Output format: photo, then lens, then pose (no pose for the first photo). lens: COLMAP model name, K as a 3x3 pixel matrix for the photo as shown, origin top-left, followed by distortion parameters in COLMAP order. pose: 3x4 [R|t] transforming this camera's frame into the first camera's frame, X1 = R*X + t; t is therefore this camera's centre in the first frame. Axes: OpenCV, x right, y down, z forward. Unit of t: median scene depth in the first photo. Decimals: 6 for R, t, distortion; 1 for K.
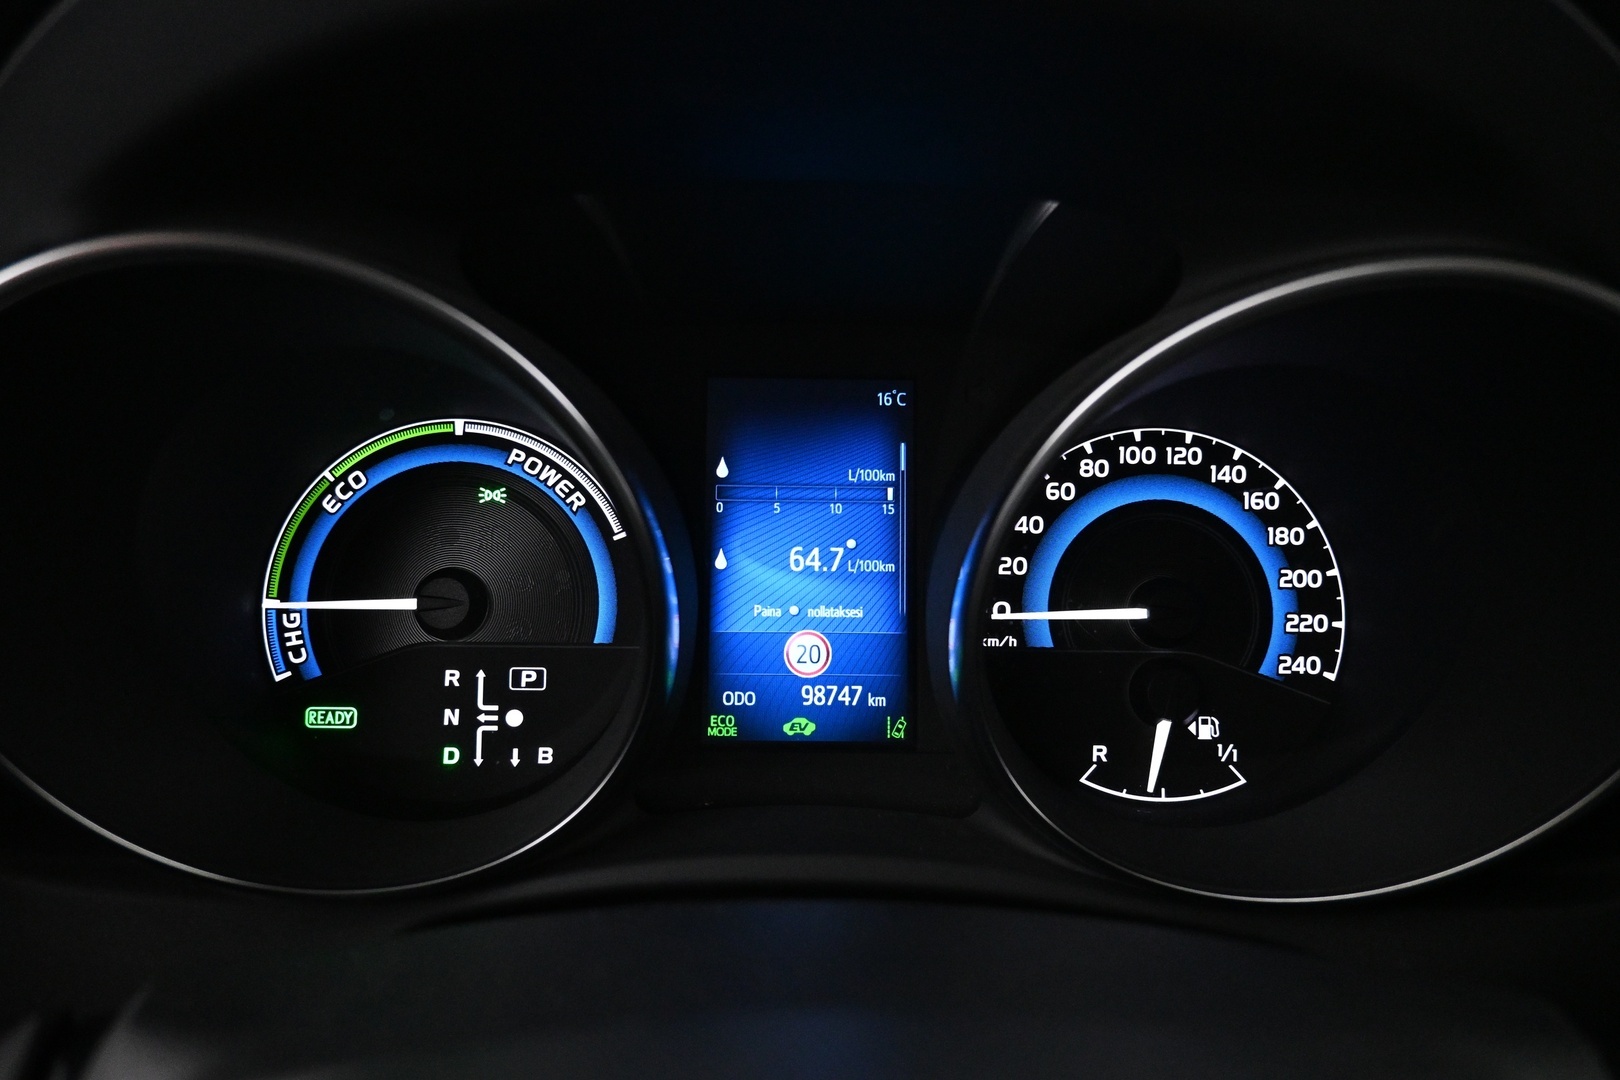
lens RADIAL K [[1120.6, 0, 805.0], [0, 1120.6, 541.1], [0, 0, 1]] dist [0.002324, -0.006508]
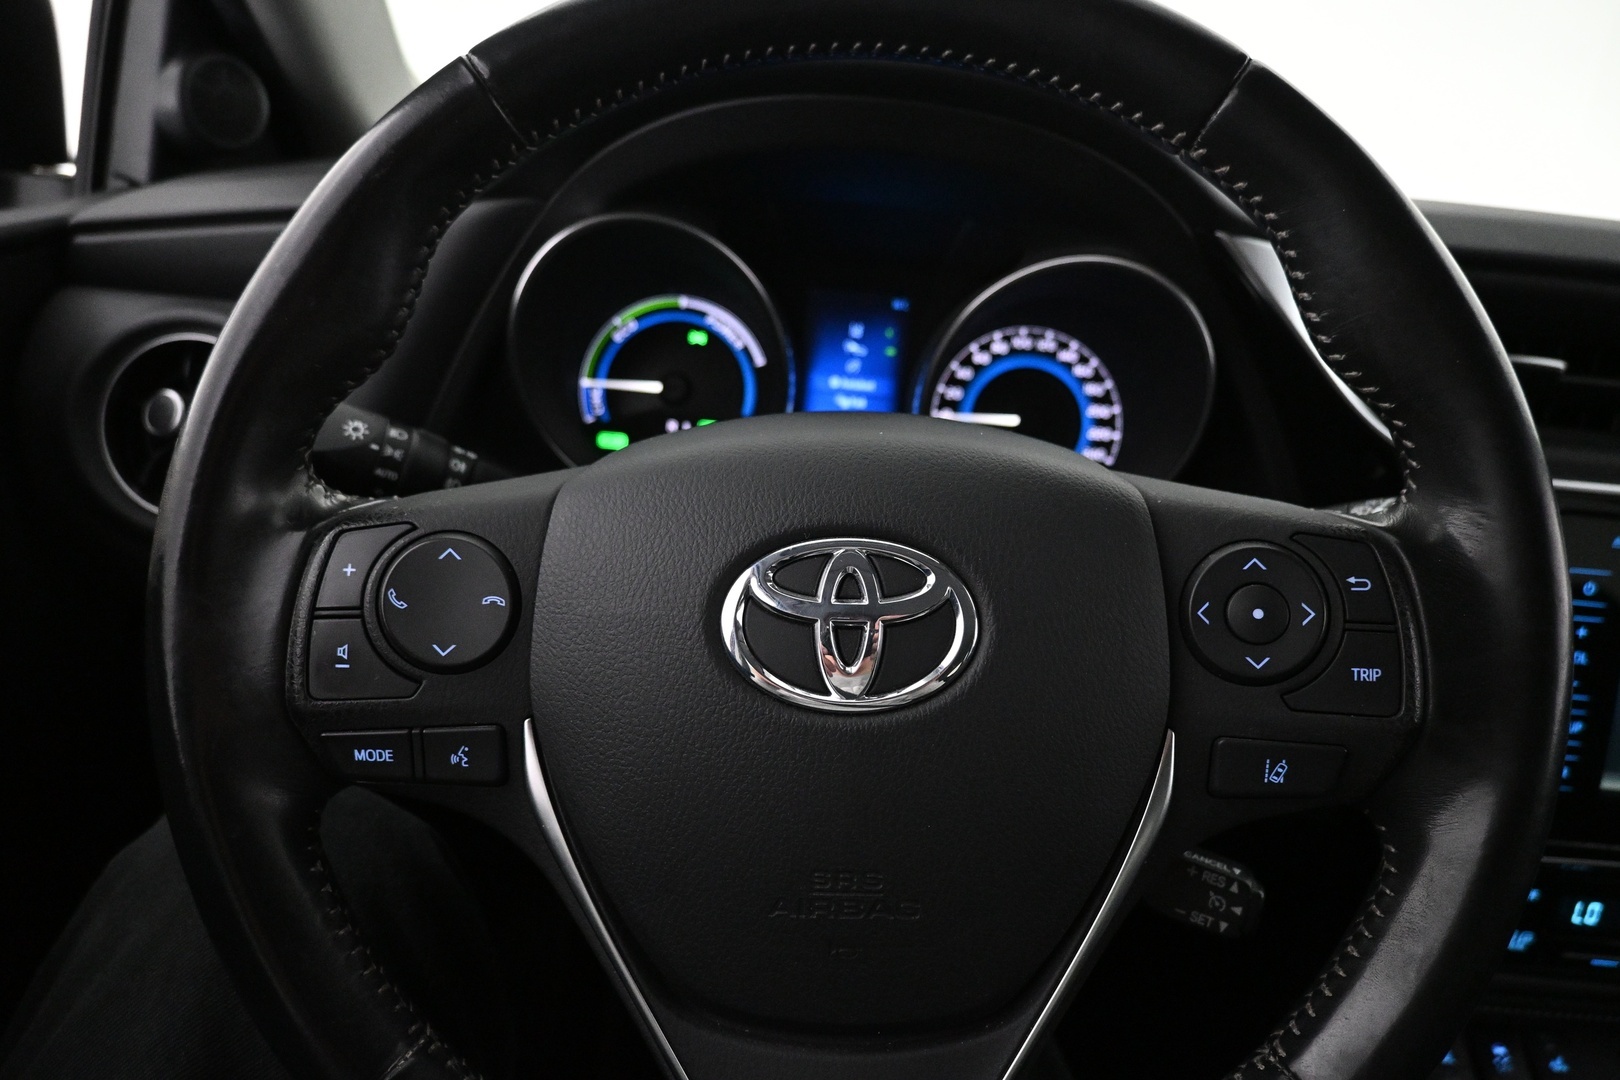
lens RADIAL K [[1120.6, 0, 814.1], [0, 1120.6, 536.5], [0, 0, 1]] dist [0.002324, -0.006508]
pose [[0.991087, 0.097589, -0.090676, 0.144420], [-0.092495, 0.993977, 0.058780, 0.181524], [0.095866, -0.049869, 0.994144, -1.018063]]
